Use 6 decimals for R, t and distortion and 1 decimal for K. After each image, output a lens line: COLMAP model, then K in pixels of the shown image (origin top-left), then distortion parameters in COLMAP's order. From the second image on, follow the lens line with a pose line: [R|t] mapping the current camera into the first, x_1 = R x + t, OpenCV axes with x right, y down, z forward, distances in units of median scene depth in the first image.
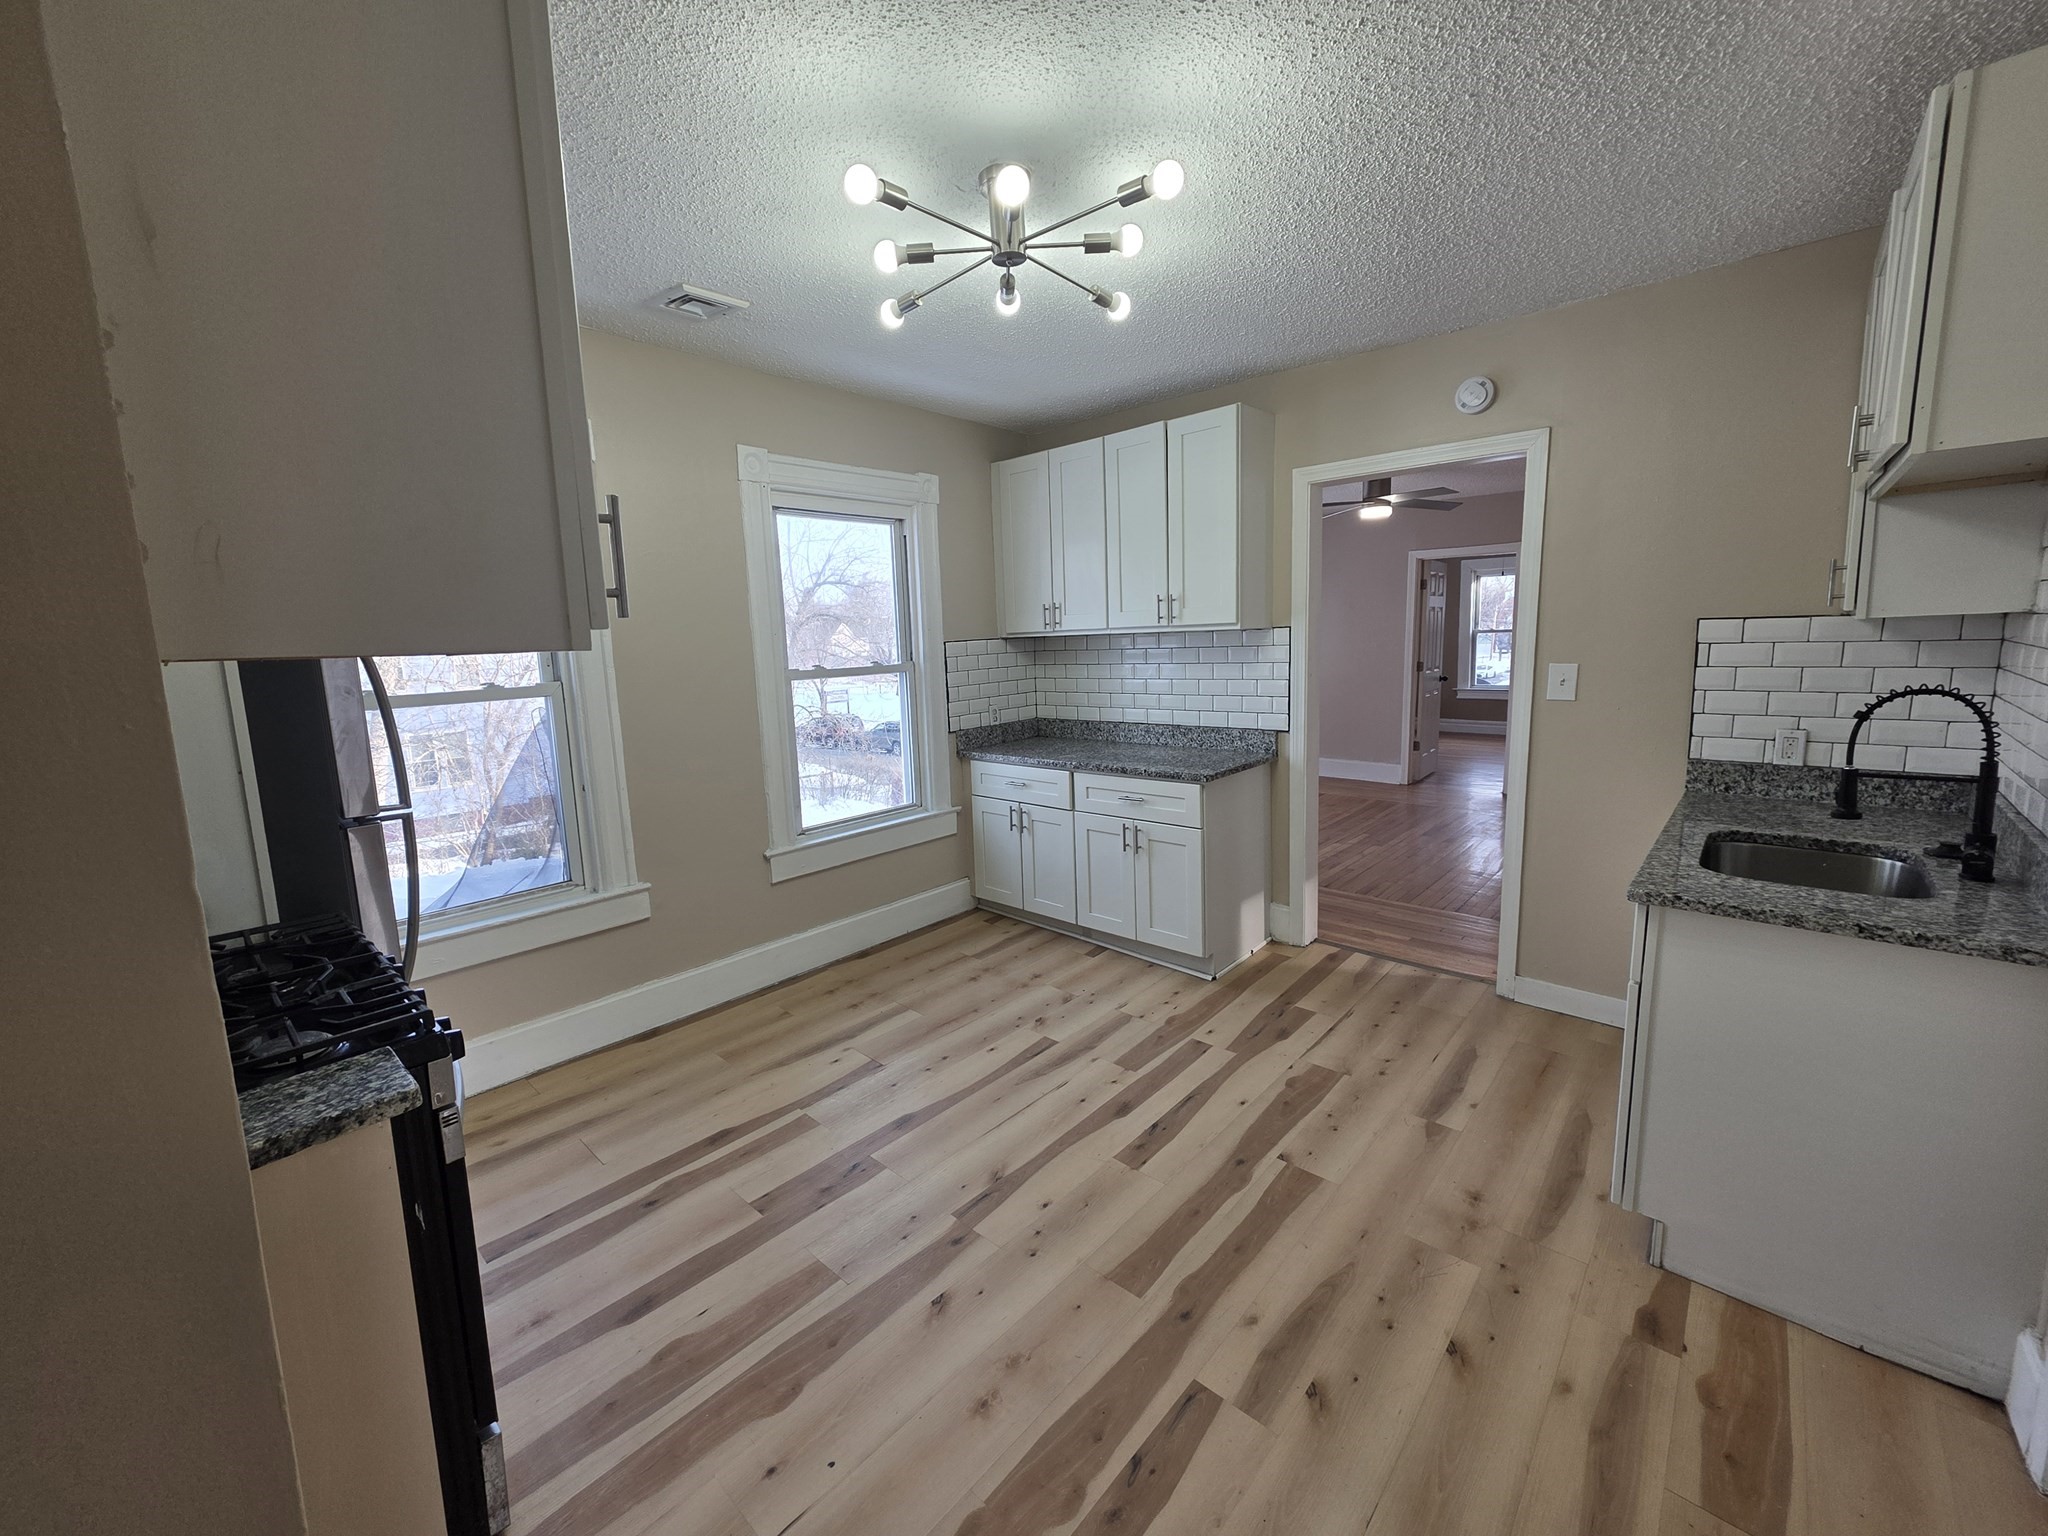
lens RADIAL K [[817.4, 0, 1015.7], [0, 817.4, 754.4], [0, 0, 1]] dist [0.001052, -0.000183]
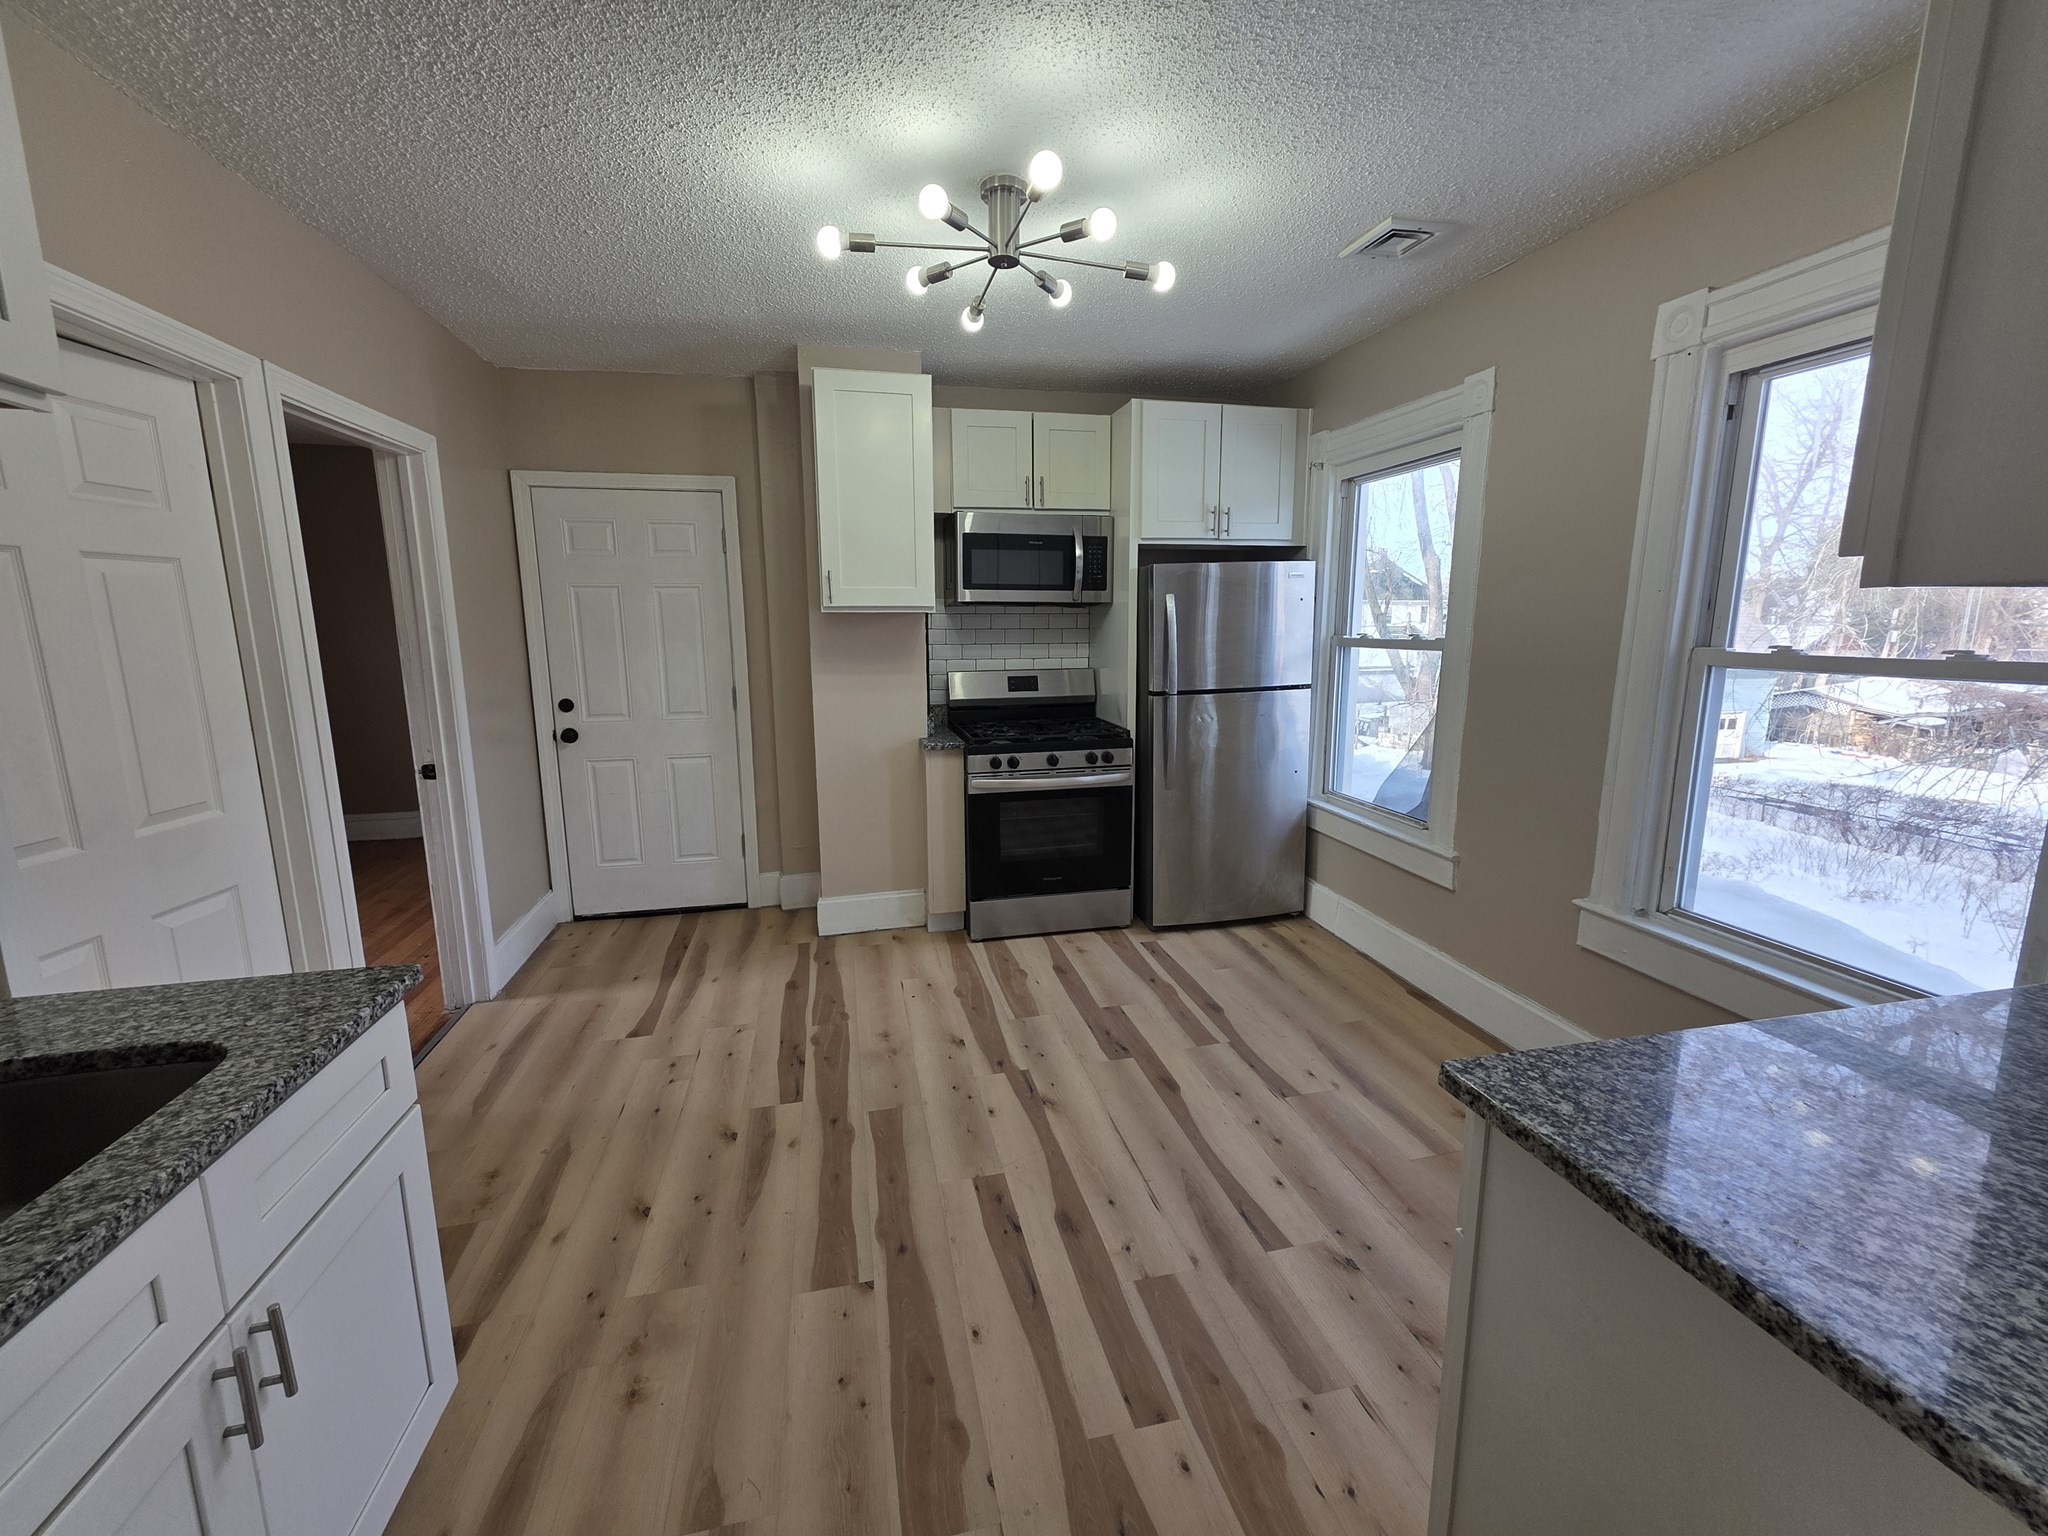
lens RADIAL K [[817.4, 0, 1015.7], [0, 817.4, 754.4], [0, 0, 1]] dist [0.001052, -0.000183]
pose [[-0.570783, 0.171904, -0.802905, 0.764189], [-0.096247, 0.957091, 0.273337, -0.216001], [0.815441, 0.233293, -0.529746, 1.369553]]
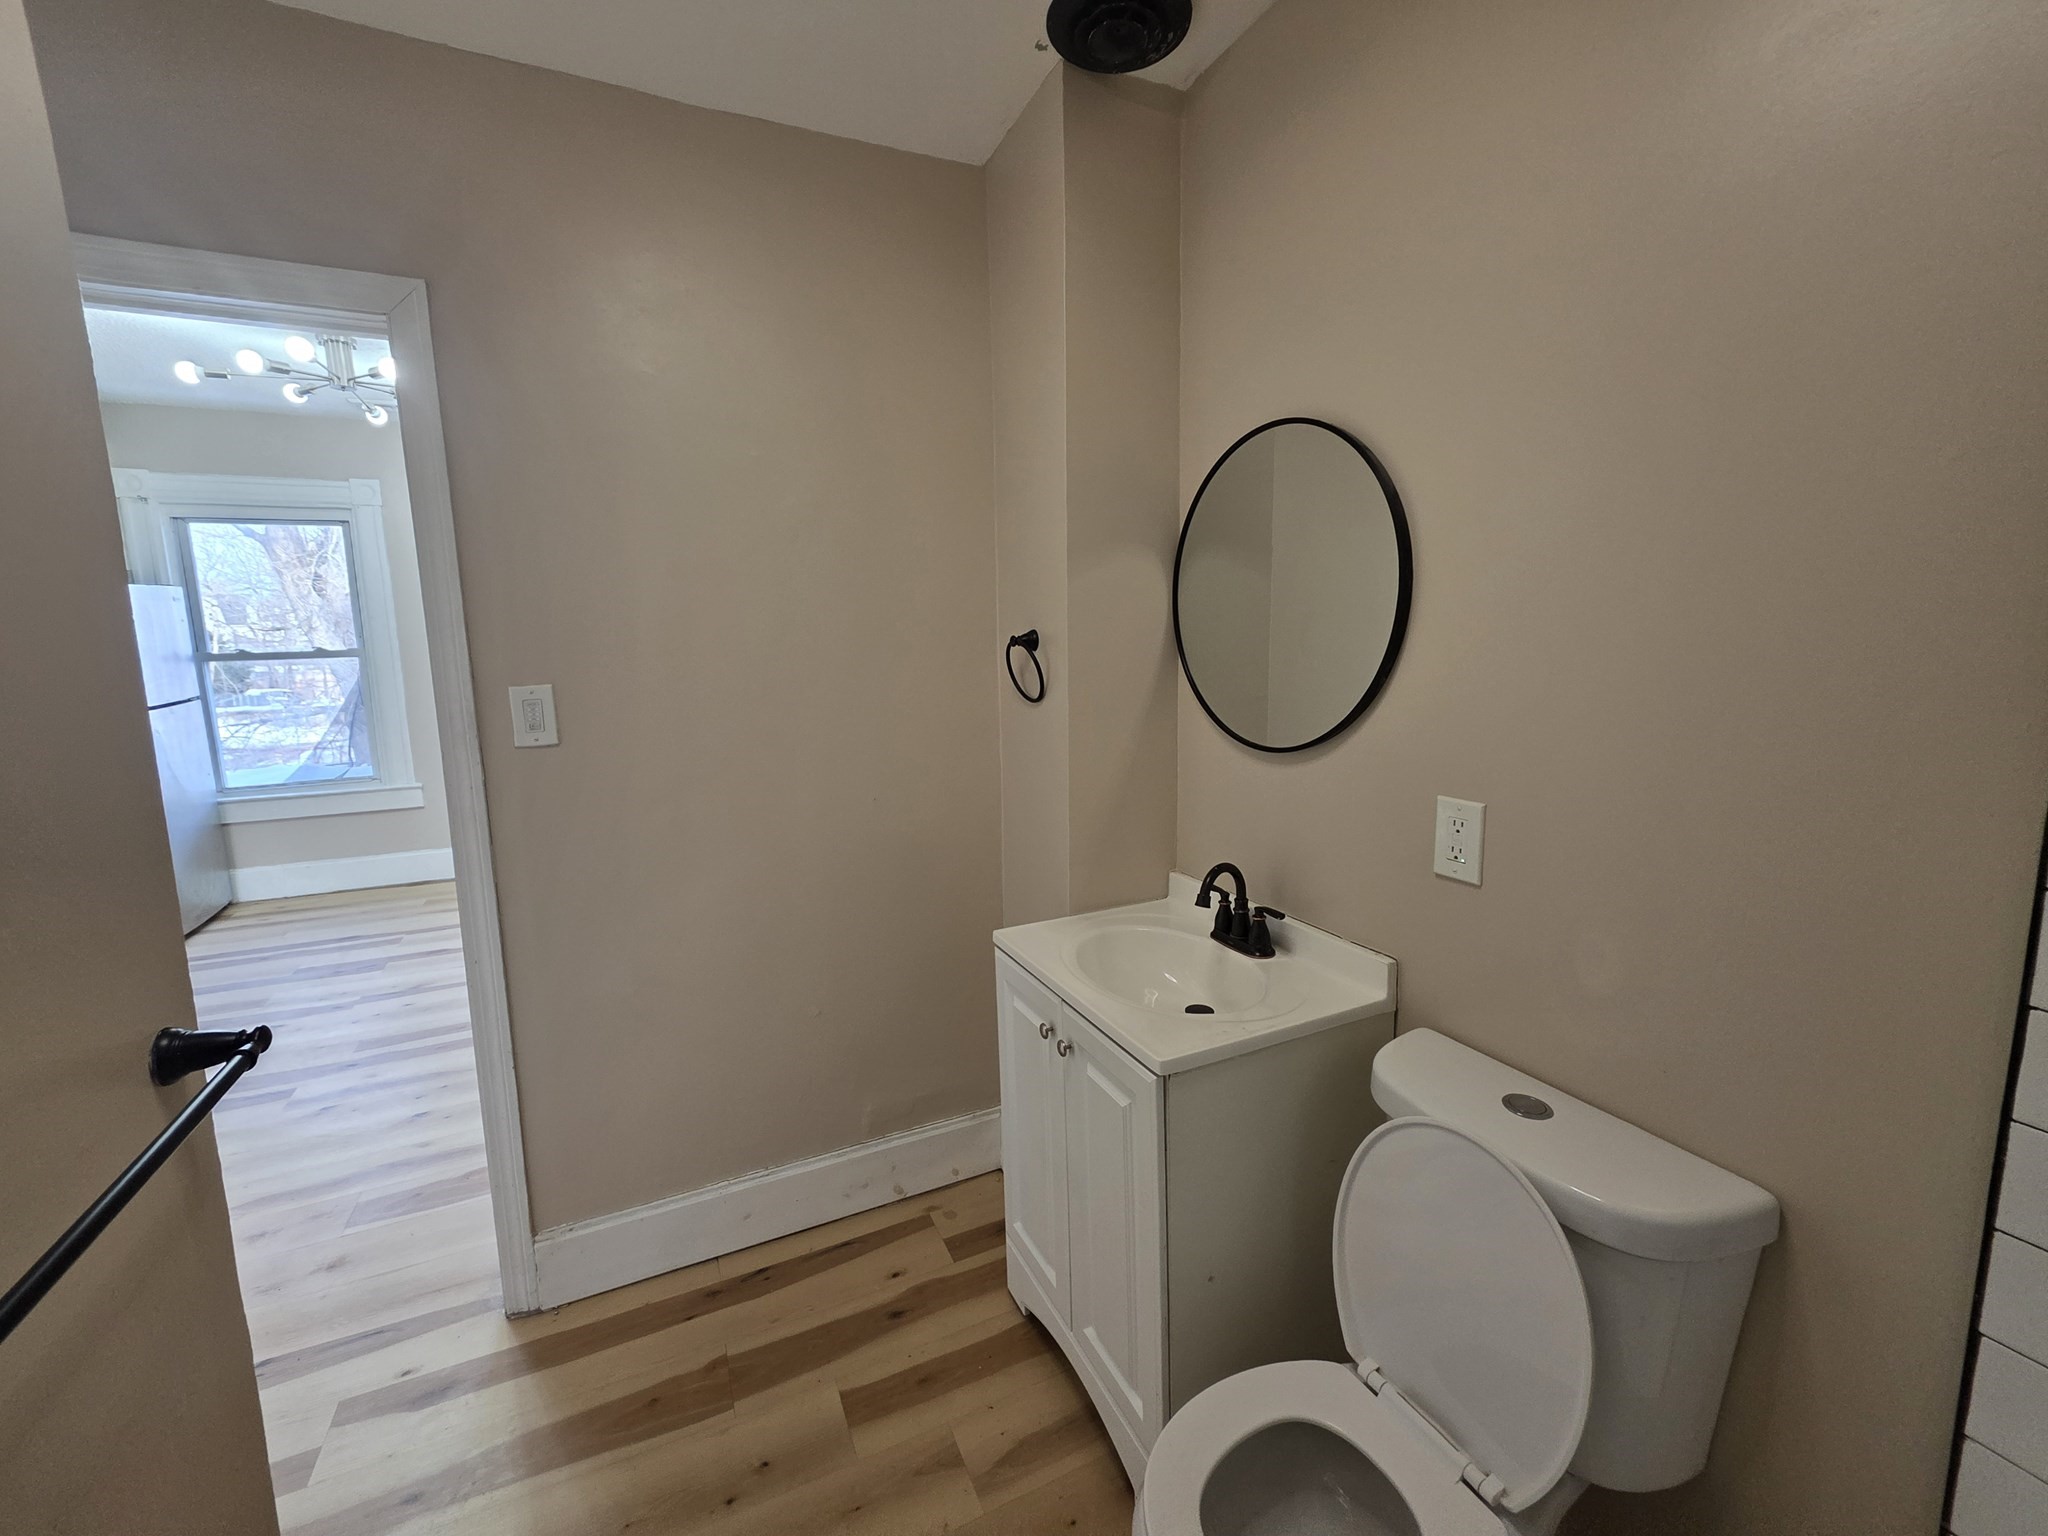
lens RADIAL K [[817.4, 0, 1015.7], [0, 817.4, 754.4], [0, 0, 1]] dist [0.001052, -0.000183]
pose [[0.923781, 0.087647, -0.372756, 1.433638], [-0.082768, 0.996144, 0.029105, -0.038570], [0.373869, 0.003966, 0.927473, 0.019788]]
